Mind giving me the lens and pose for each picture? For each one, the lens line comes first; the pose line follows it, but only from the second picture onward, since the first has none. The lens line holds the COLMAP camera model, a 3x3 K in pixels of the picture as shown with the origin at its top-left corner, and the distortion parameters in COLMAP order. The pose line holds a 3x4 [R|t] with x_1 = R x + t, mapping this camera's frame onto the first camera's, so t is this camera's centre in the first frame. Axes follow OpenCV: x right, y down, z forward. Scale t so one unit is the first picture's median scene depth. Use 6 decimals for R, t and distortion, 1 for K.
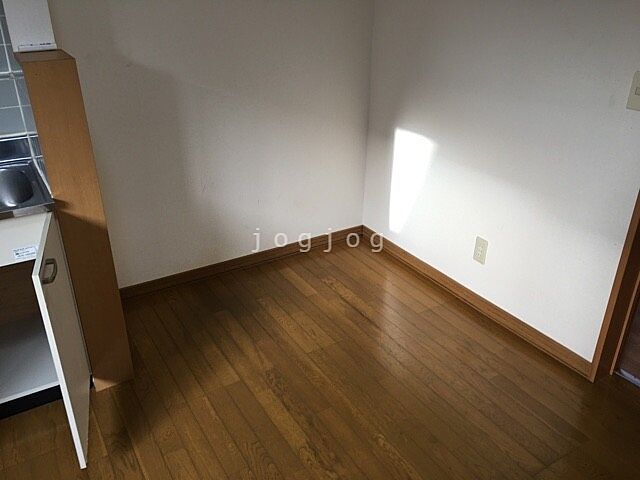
lens RADIAL K [[546.3, 0, 321.3], [0, 546.3, 241.4], [0, 0, 1]] dist [0.078704, -0.099247]
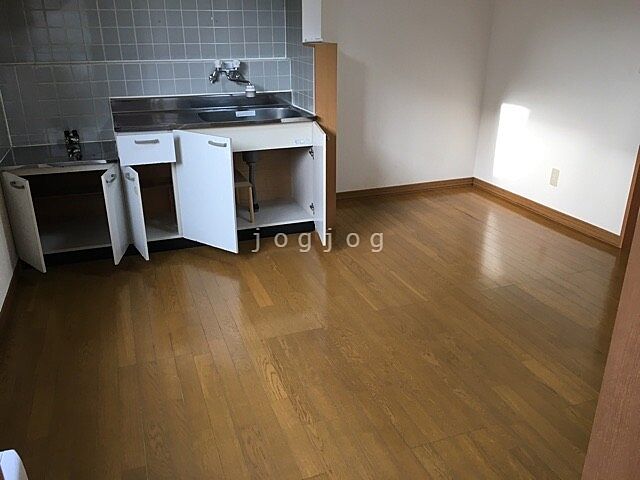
lens RADIAL K [[546.3, 0, 321.3], [0, 546.3, 241.4], [0, 0, 1]] dist [0.078704, -0.099247]
pose [[0.981604, 0.065923, -0.179189, -0.060352], [-0.078114, 0.995025, -0.061840, 0.336062], [0.174220, 0.074700, 0.981869, -0.605082]]
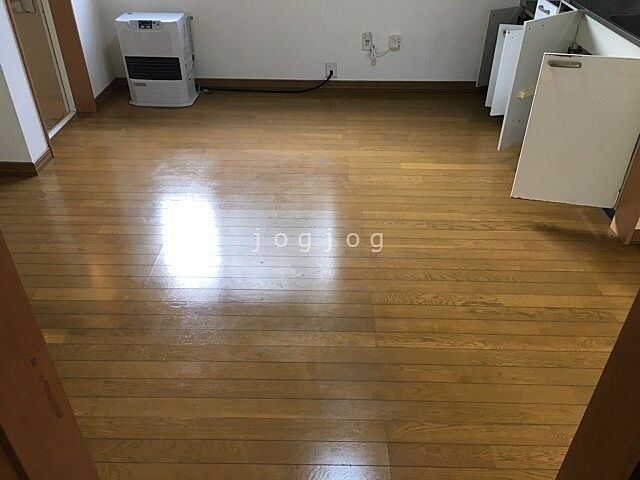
lens RADIAL K [[546.3, 0, 321.3], [0, 546.3, 241.4], [0, 0, 1]] dist [0.078704, -0.099247]
pose [[-0.534260, 0.478304, -0.696987, 0.644917], [-0.377123, 0.603058, 0.702922, -0.262679], [0.756534, 0.638393, -0.141810, 0.579144]]
